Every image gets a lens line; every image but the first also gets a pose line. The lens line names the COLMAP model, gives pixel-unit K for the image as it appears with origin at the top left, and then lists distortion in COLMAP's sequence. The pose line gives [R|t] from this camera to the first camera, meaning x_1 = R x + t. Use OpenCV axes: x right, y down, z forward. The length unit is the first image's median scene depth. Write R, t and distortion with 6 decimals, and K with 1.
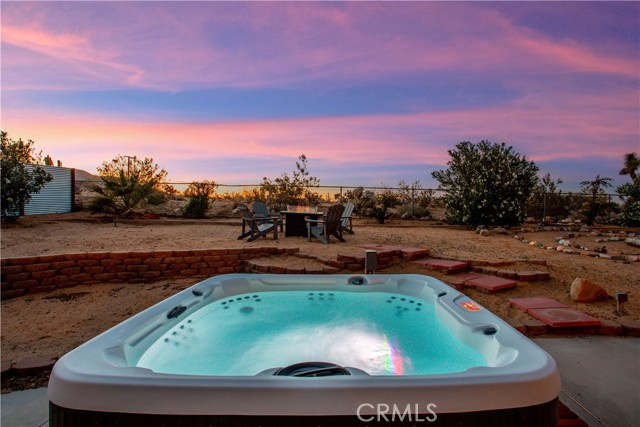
lens RADIAL K [[334.8, 0, 320.0], [0, 334.8, 213.5], [0, 0, 1]] dist [-0.039233, 0.000936]
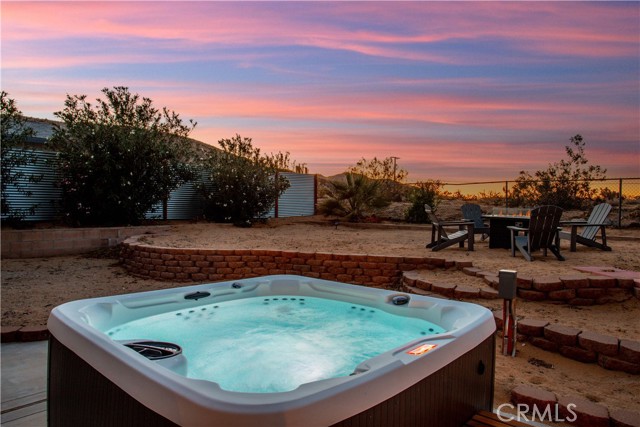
lens RADIAL K [[404.8, 0, 320.0], [0, 404.8, 213.5], [0, 0, 1]] dist [-0.044581, 0.001308]
pose [[0.729282, 0.003229, -0.684205, 0.217996], [-0.011599, 0.999904, -0.007644, 0.000987], [0.684114, 0.013511, 0.729250, 0.056130]]
